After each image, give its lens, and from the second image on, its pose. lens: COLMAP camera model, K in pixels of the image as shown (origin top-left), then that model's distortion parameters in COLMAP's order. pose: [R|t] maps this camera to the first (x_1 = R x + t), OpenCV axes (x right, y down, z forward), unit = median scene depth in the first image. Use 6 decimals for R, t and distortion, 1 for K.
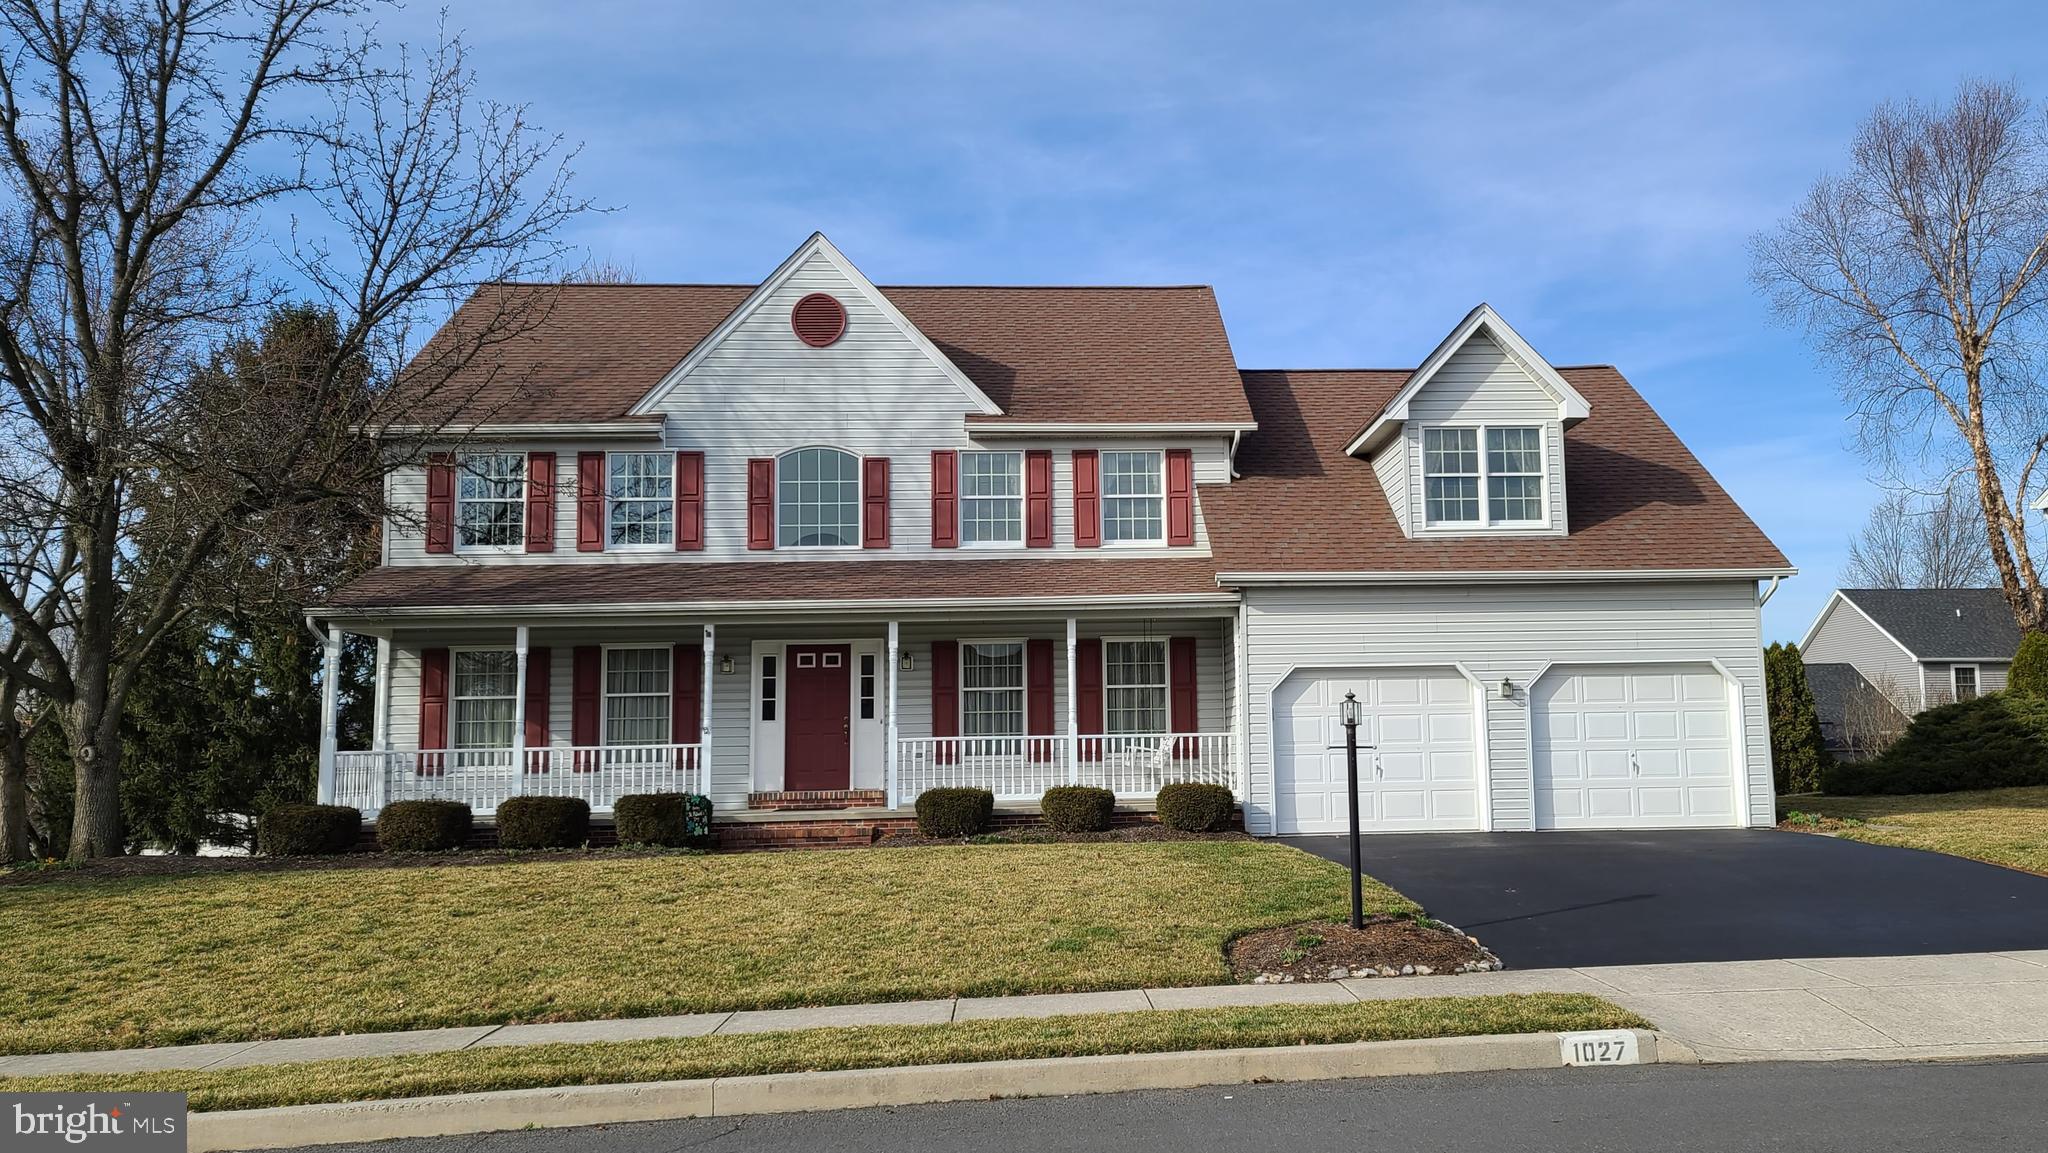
lens RADIAL K [[1479.7, 0, 1112.4], [0, 1479.7, 582.5], [0, 0, 1]] dist [0.062007, -0.010266]
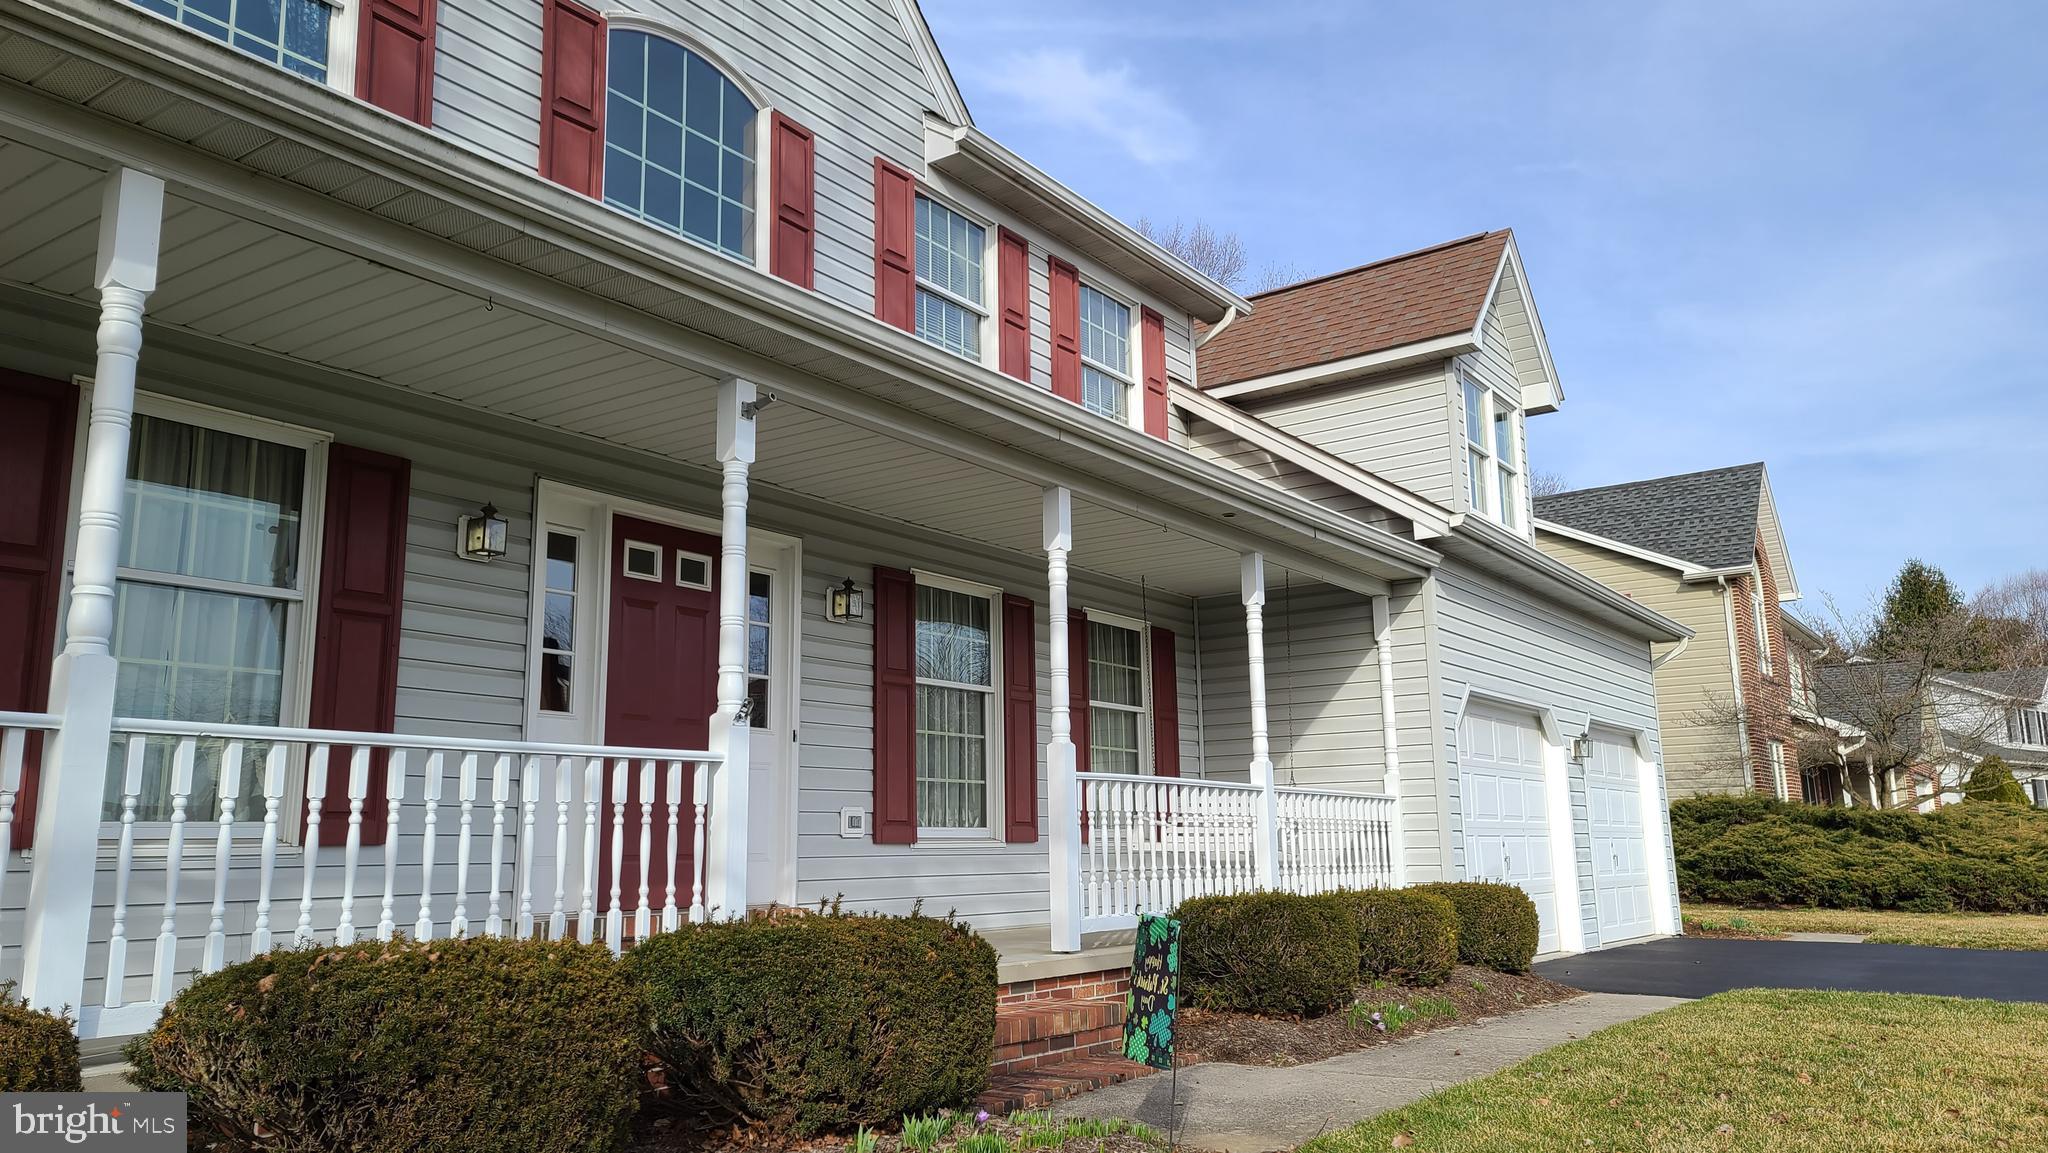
lens RADIAL K [[1479.7, 0, 1016.7], [0, 1479.7, 571.5], [0, 0, 1]] dist [0.062007, -0.010266]
pose [[0.645551, 0.154111, 0.748007, -0.435690], [-0.081094, 0.987724, -0.133513, 0.099826], [-0.759400, 0.025531, 0.650123, 0.697129]]
